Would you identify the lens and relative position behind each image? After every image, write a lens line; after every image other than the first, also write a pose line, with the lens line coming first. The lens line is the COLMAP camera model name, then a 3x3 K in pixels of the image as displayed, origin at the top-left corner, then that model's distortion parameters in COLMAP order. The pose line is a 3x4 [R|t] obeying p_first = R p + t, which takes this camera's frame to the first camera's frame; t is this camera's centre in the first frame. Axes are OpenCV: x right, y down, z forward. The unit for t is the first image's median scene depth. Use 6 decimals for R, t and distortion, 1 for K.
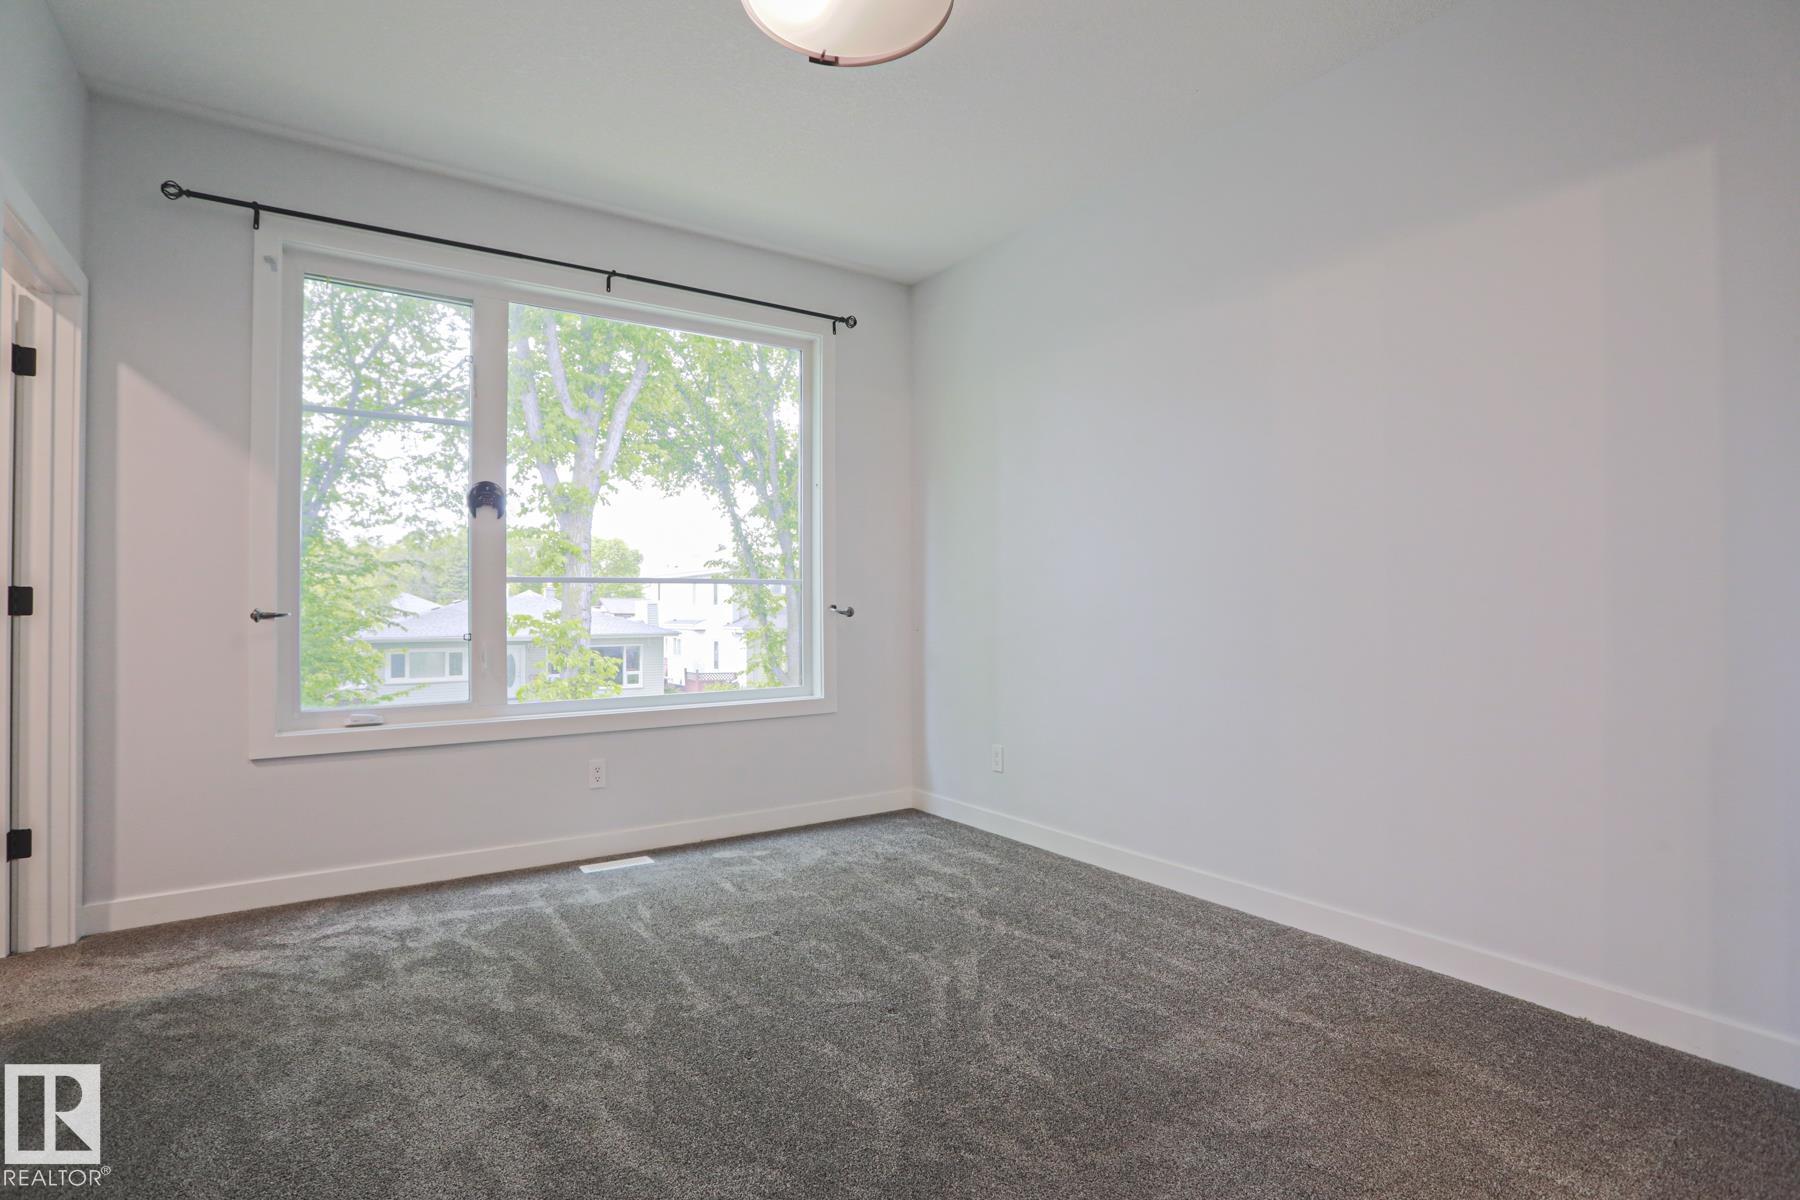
lens RADIAL K [[884.8, 0, 906.0], [0, 884.8, 590.3], [0, 0, 1]] dist [-0.067805, 0.027307]
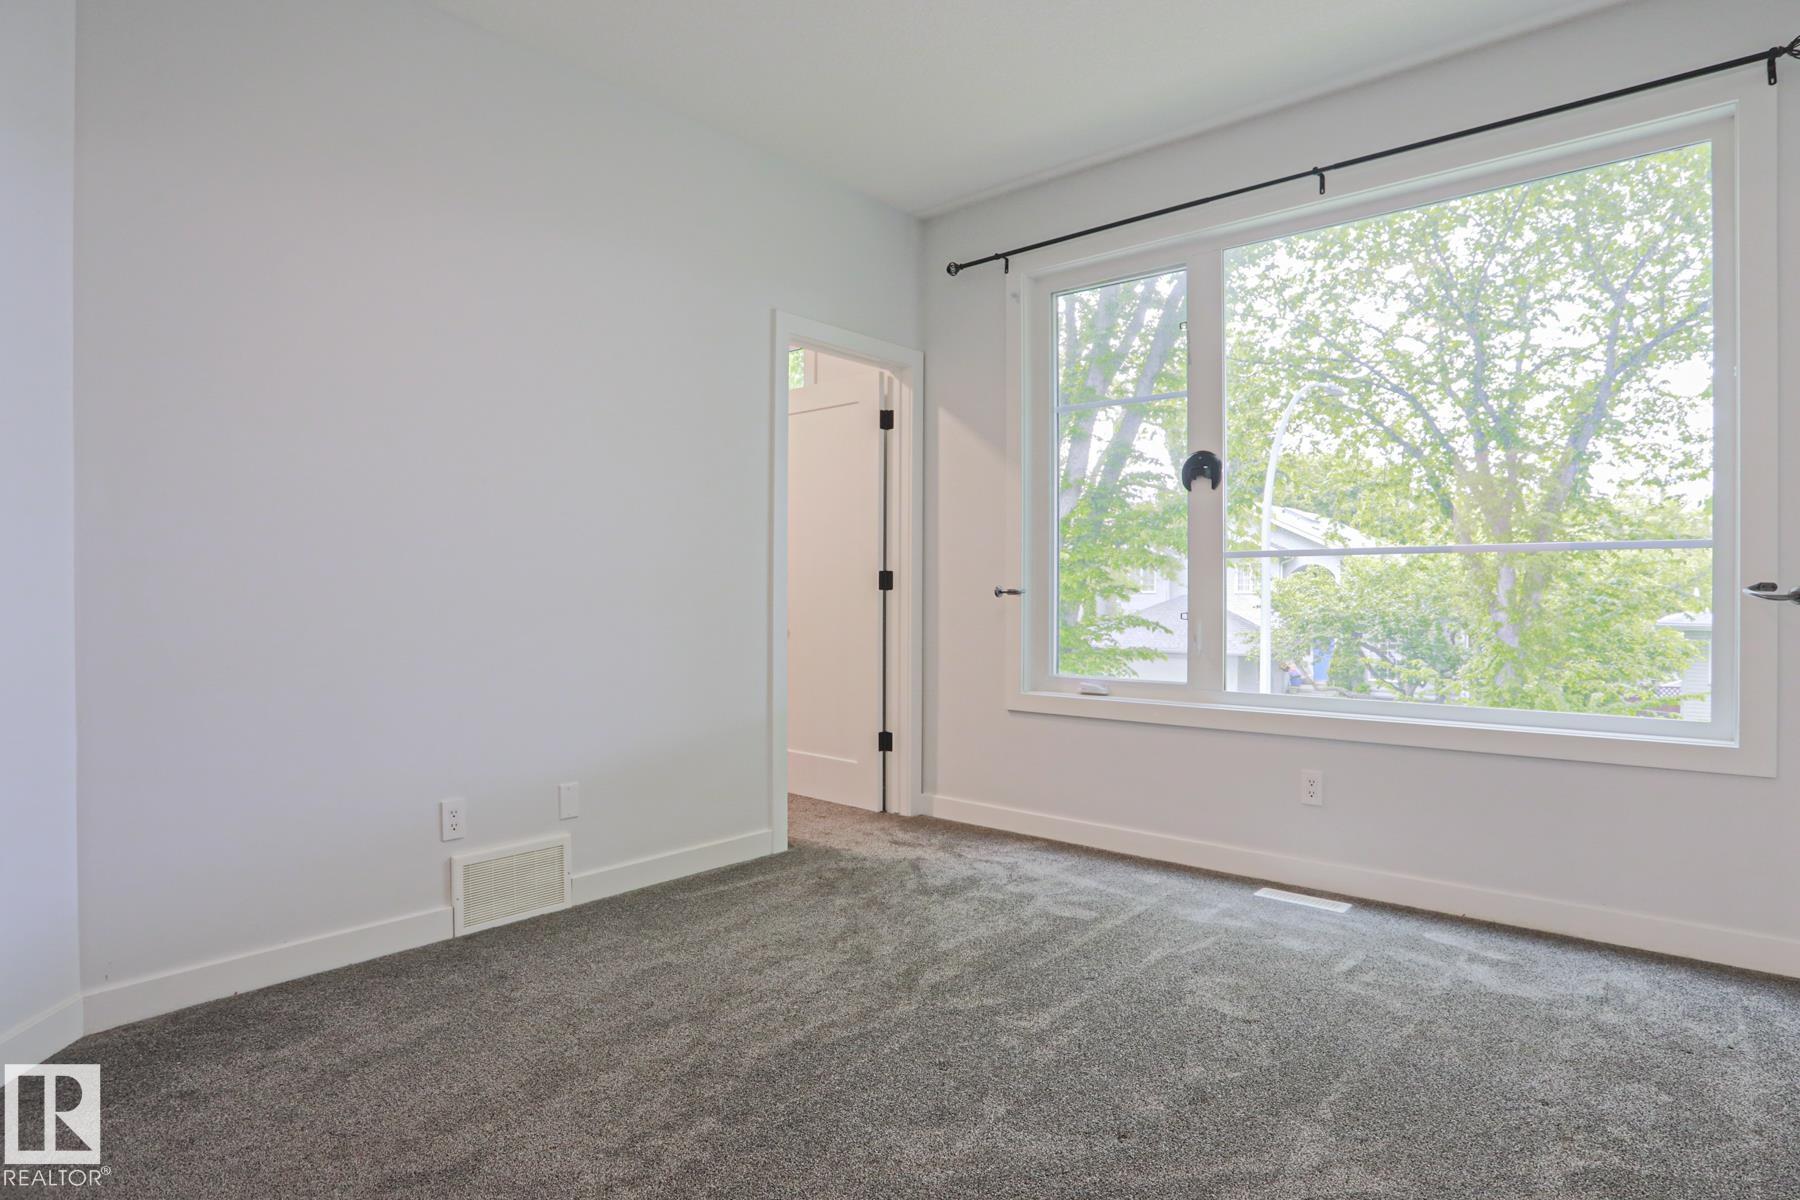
lens RADIAL K [[975.0, 0, 814.5], [0, 975.0, 590.1], [0, 0, 1]] dist [-0.056434, 0.019375]
pose [[0.212161, 0.006860, -0.977211, 0.453682], [0.016894, 0.999800, 0.010686, 0.006354], [0.977089, -0.018776, 0.212003, 0.373242]]
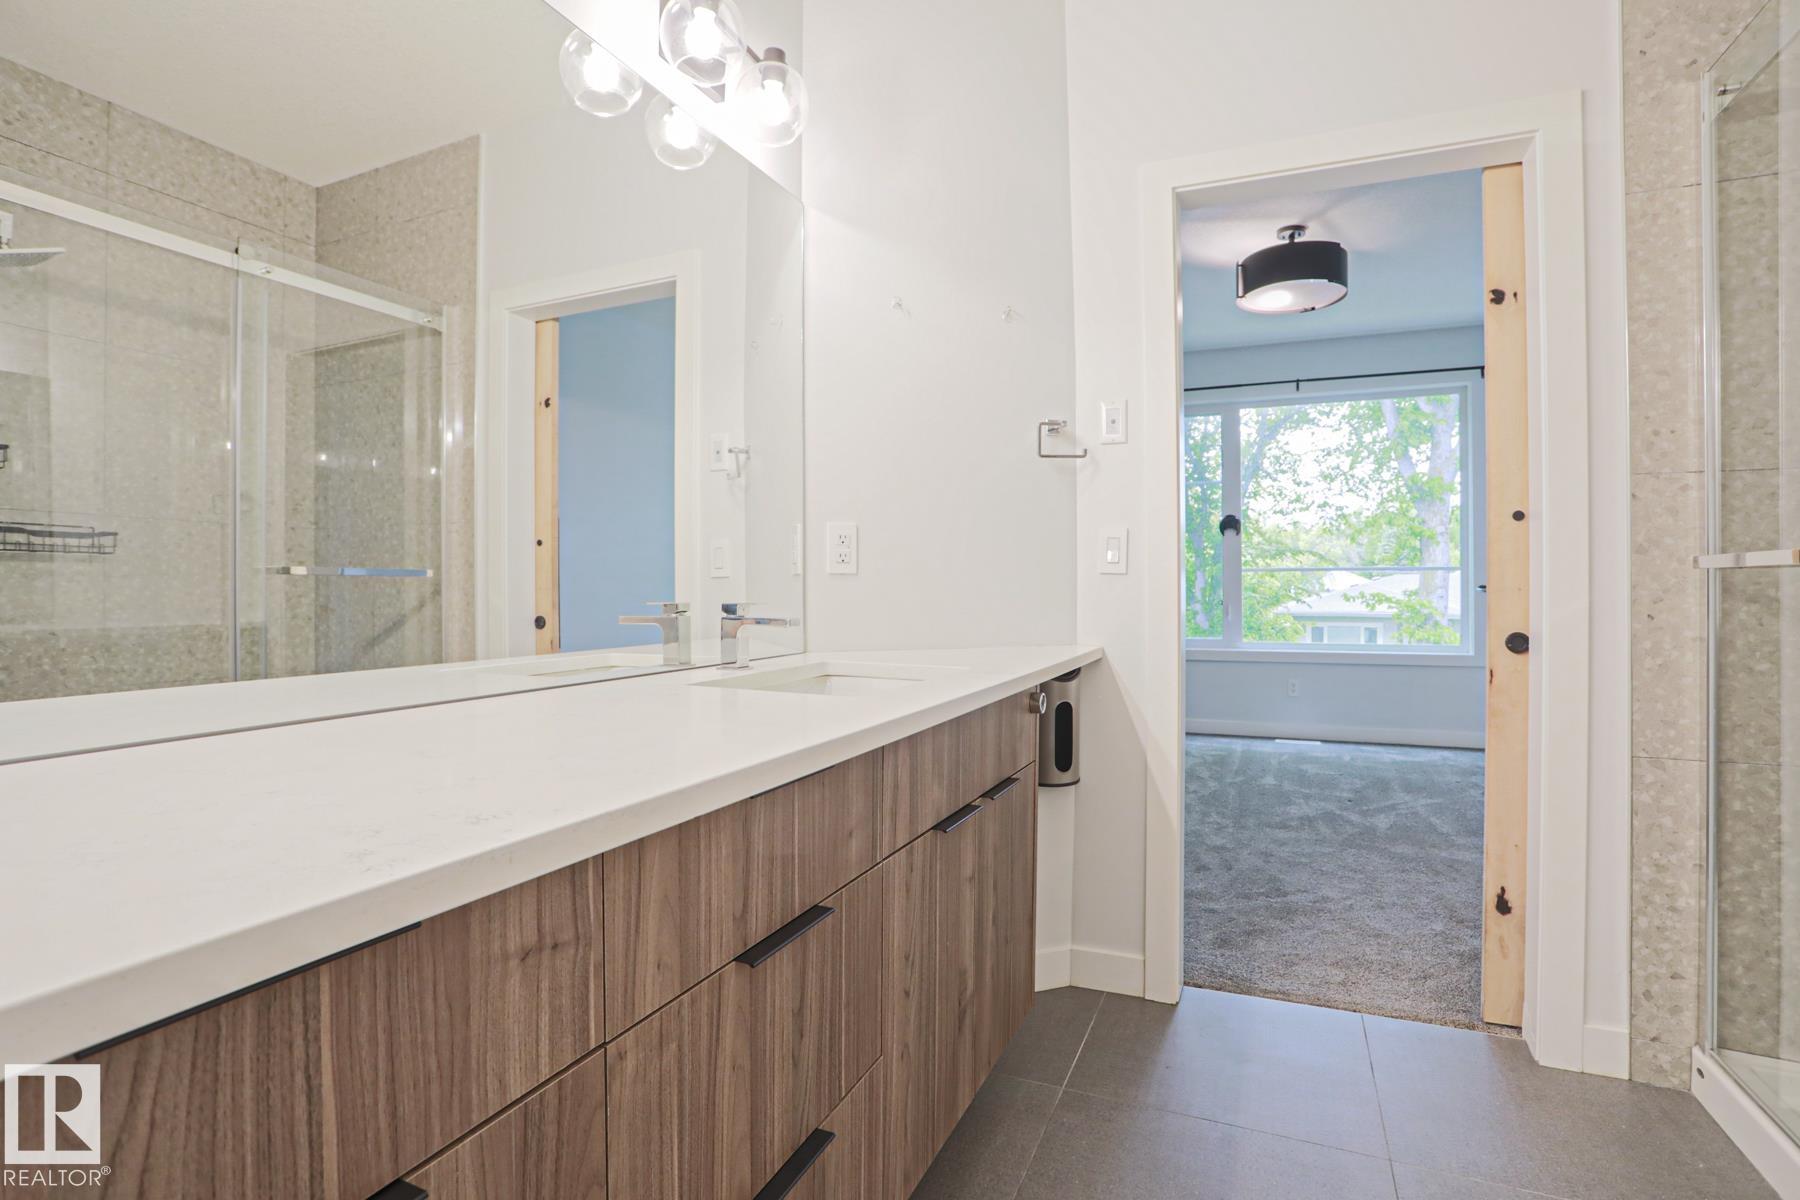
lens RADIAL K [[884.8, 0, 859.7], [0, 884.8, 588.1], [0, 0, 1]] dist [-0.067805, 0.027307]
pose [[0.504686, 0.005756, -0.863284, 0.688264], [0.014520, 0.999780, 0.015154, -0.016198], [0.863181, -0.020183, 0.504491, -0.555483]]
